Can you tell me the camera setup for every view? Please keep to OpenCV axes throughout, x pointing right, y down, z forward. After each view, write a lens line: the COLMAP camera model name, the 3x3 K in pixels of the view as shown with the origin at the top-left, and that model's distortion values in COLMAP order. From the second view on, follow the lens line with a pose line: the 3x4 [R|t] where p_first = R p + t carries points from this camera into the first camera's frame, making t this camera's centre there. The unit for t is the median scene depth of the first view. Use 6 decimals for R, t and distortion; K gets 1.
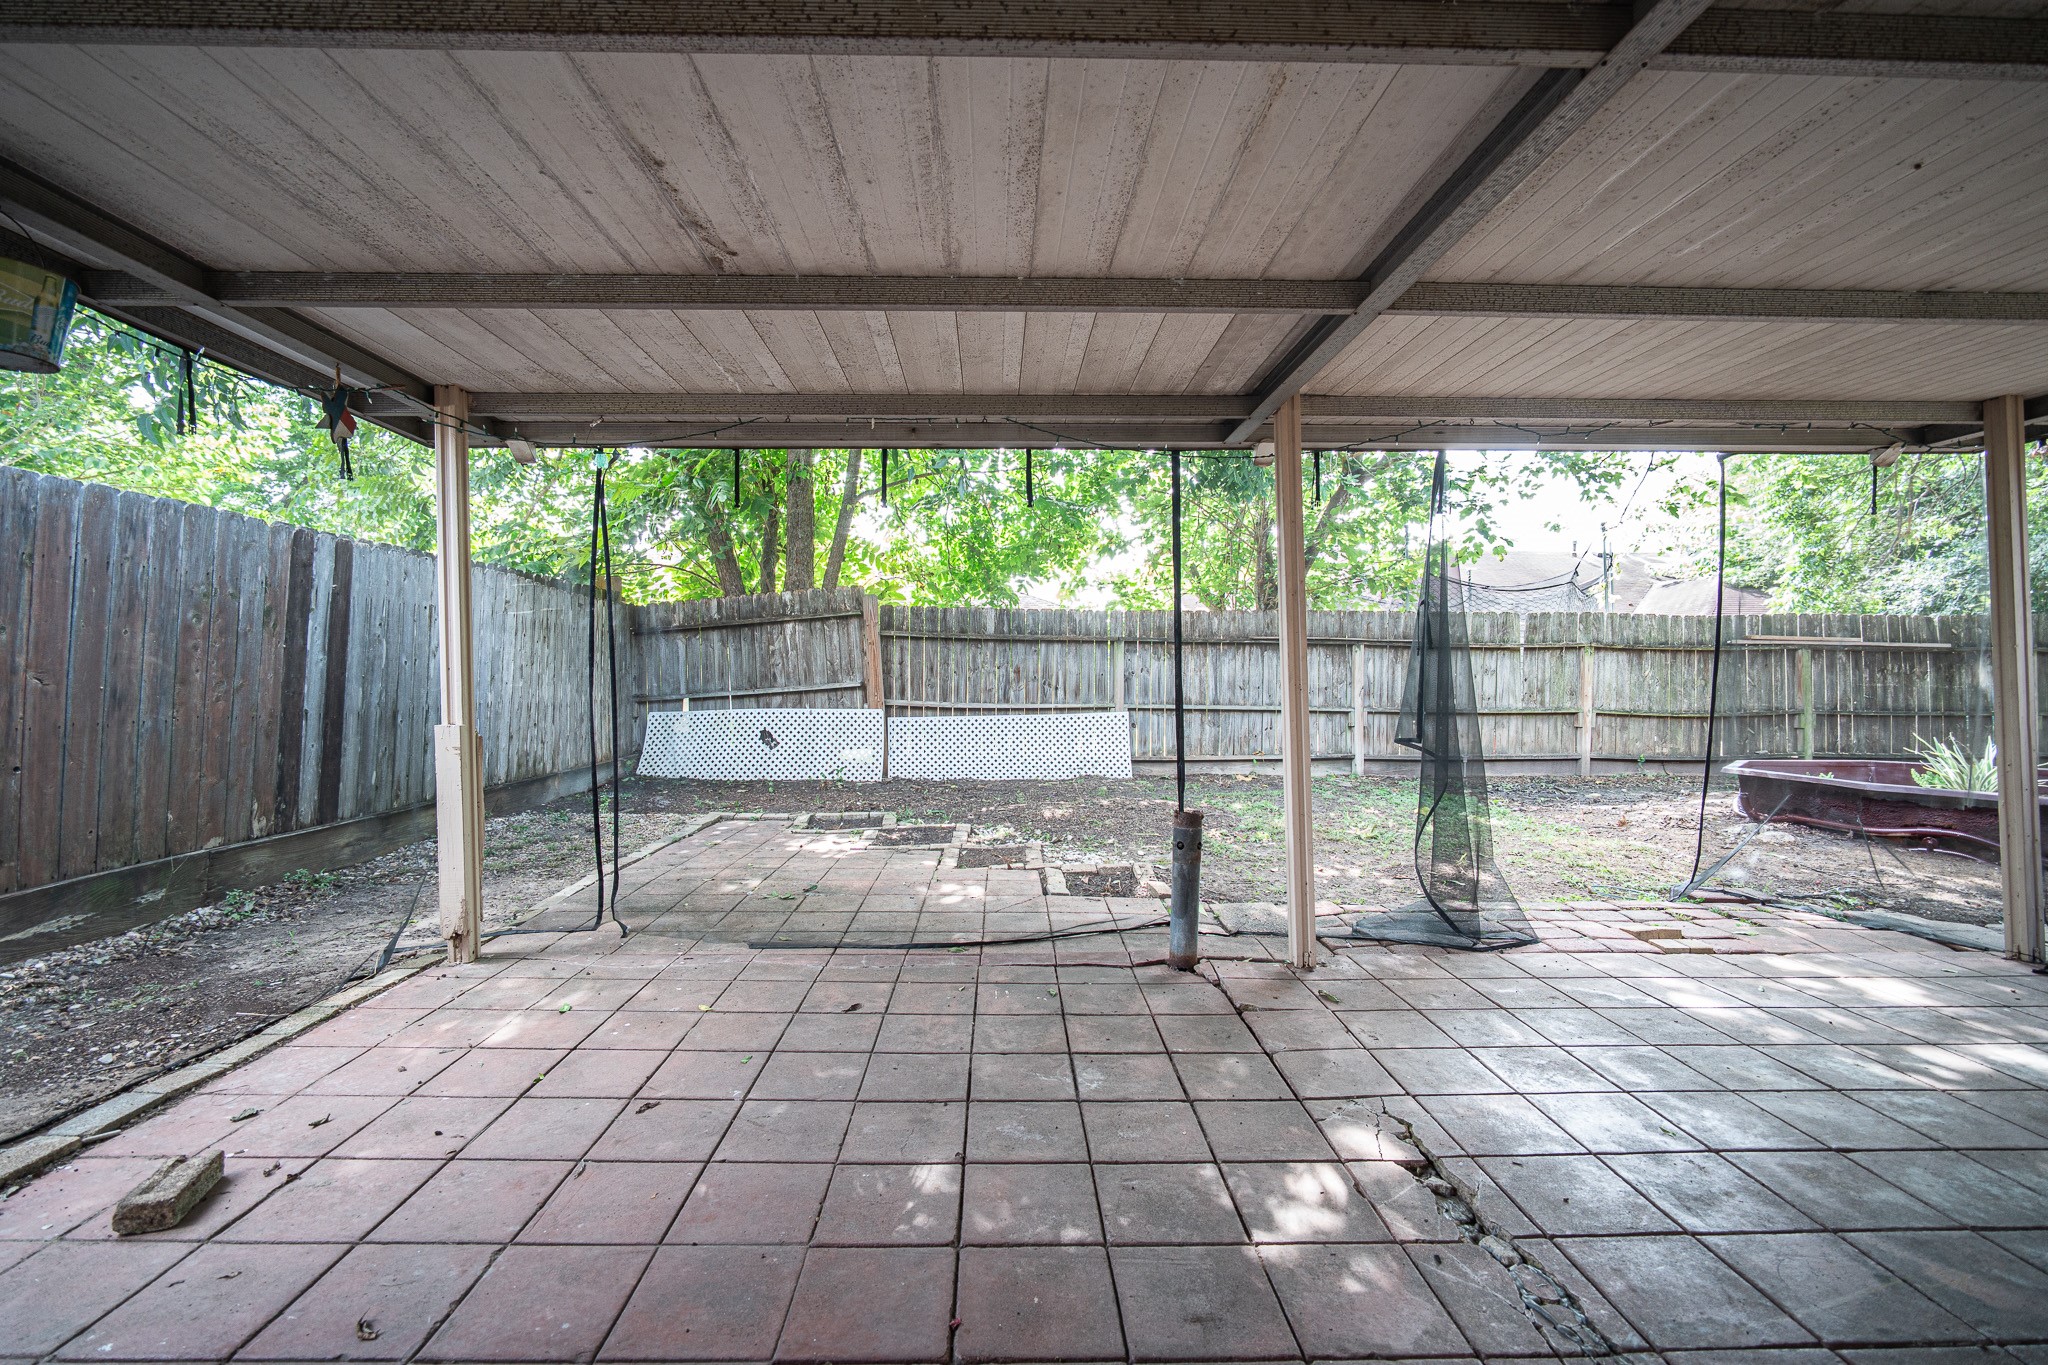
lens RADIAL K [[880.8, 0, 1019.3], [0, 880.8, 676.1], [0, 0, 1]] dist [-0.020924, 0.006415]
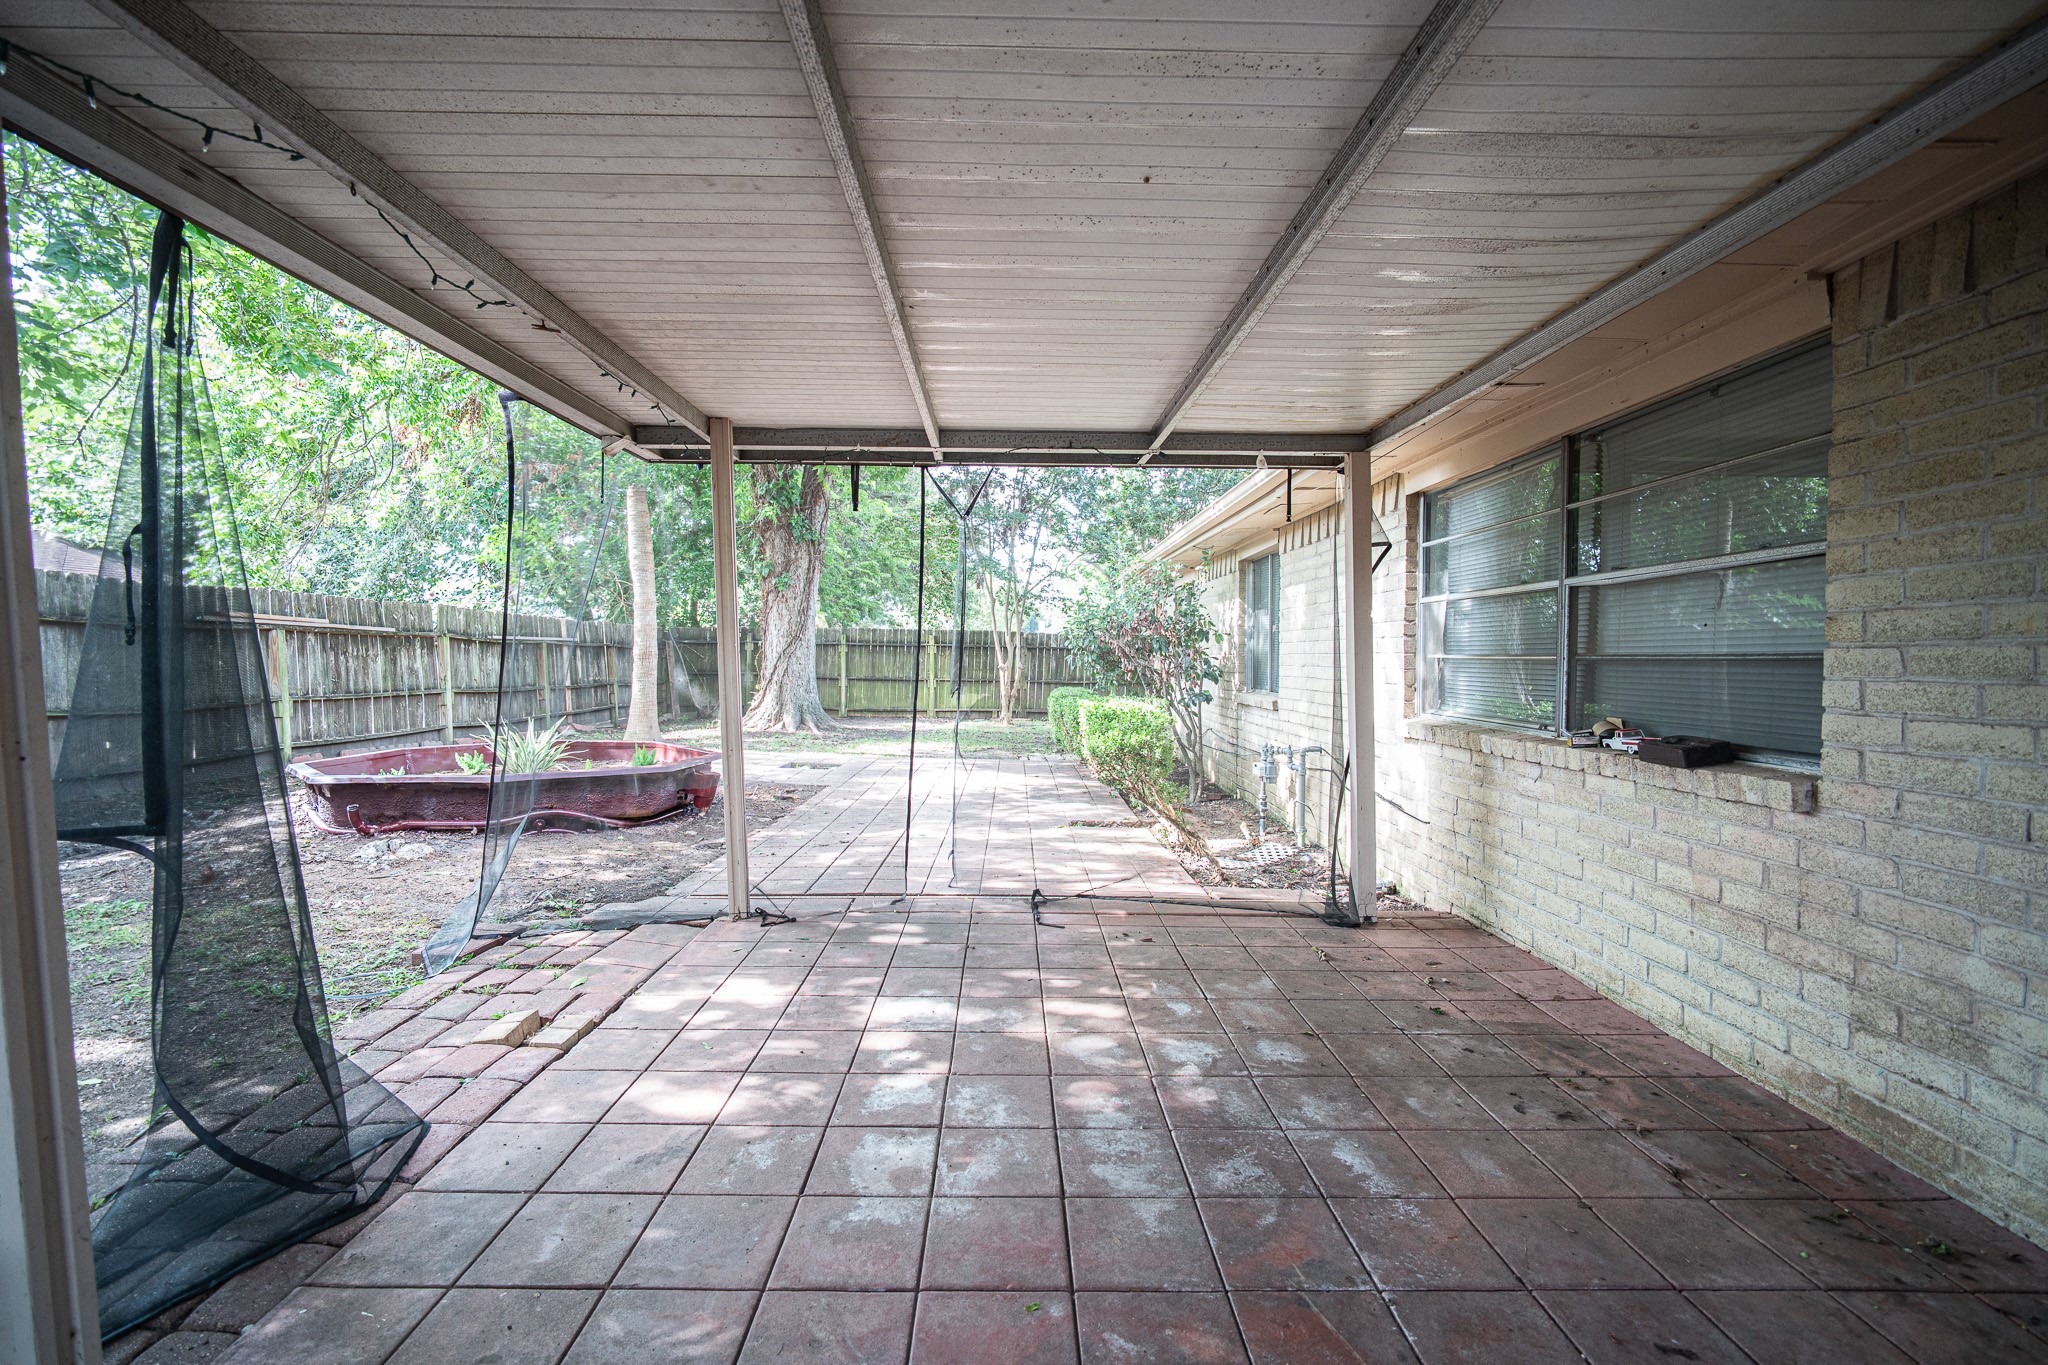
lens RADIAL K [[880.8, 0, 1018.9], [0, 880.8, 678.0], [0, 0, 1]] dist [-0.020924, 0.006415]
pose [[0.004596, -0.026618, 0.999635, 0.001919], [-0.005125, 0.999632, 0.026642, -0.008612], [-0.999976, -0.005245, 0.004458, 0.228170]]
